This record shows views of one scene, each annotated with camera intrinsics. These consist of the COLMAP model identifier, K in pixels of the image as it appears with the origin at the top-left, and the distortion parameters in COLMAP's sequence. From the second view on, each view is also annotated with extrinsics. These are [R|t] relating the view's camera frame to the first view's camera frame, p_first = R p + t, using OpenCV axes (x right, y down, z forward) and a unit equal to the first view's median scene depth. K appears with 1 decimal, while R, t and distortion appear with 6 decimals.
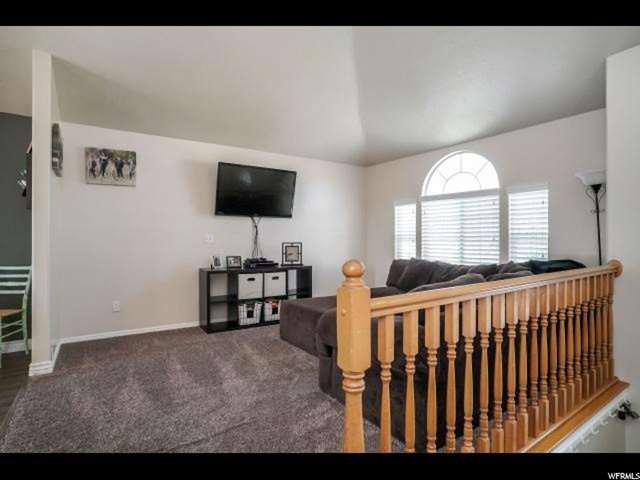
lens RADIAL K [[335.4, 0, 318.3], [0, 335.4, 238.7], [0, 0, 1]] dist [-0.080030, 0.046094]
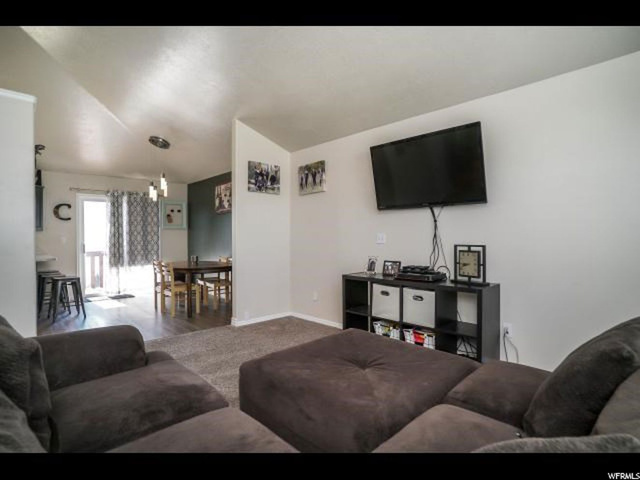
lens RADIAL K [[335.4, 0, 318.3], [0, 335.4, 238.7], [0, 0, 1]] dist [-0.080030, 0.046094]
pose [[0.162988, 0.003883, -0.986620, 0.511770], [0.006625, 0.999965, 0.005030, -0.004736], [0.986606, -0.007356, 0.162956, 0.733238]]
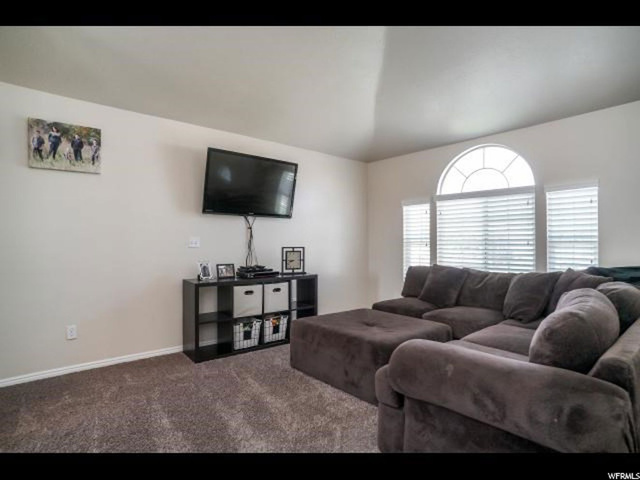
lens RADIAL K [[335.4, 0, 318.3], [0, 335.4, 238.7], [0, 0, 1]] dist [-0.080030, 0.046094]
pose [[0.994690, 0.001412, 0.102906, -0.116679], [-0.000220, 0.999933, -0.011589, 0.000567], [-0.102916, 0.011505, 0.994624, 0.175543]]
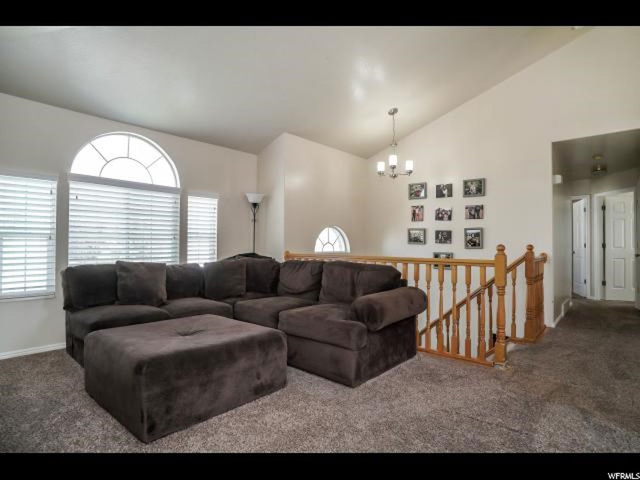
lens RADIAL K [[335.4, 0, 318.3], [0, 335.4, 238.7], [0, 0, 1]] dist [-0.080030, 0.046094]
pose [[-0.240000, 0.013294, 0.970682, -0.537968], [-0.007298, 0.999853, -0.015498, 0.017023], [-0.970745, -0.010803, -0.239868, 0.791892]]
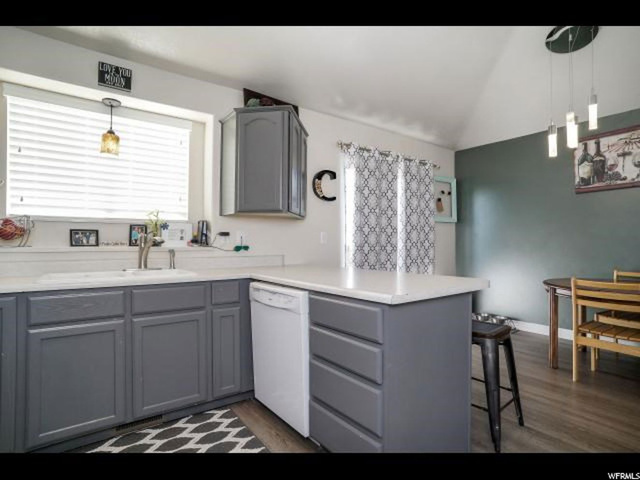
lens RADIAL K [[335.4, 0, 318.3], [0, 335.4, 238.7], [0, 0, 1]] dist [-0.080030, 0.046094]
pose [[0.030033, -0.014356, -0.999446, -0.304059], [0.001031, 0.999897, -0.014331, 0.015275], [0.999548, -0.000600, 0.030045, -0.195109]]
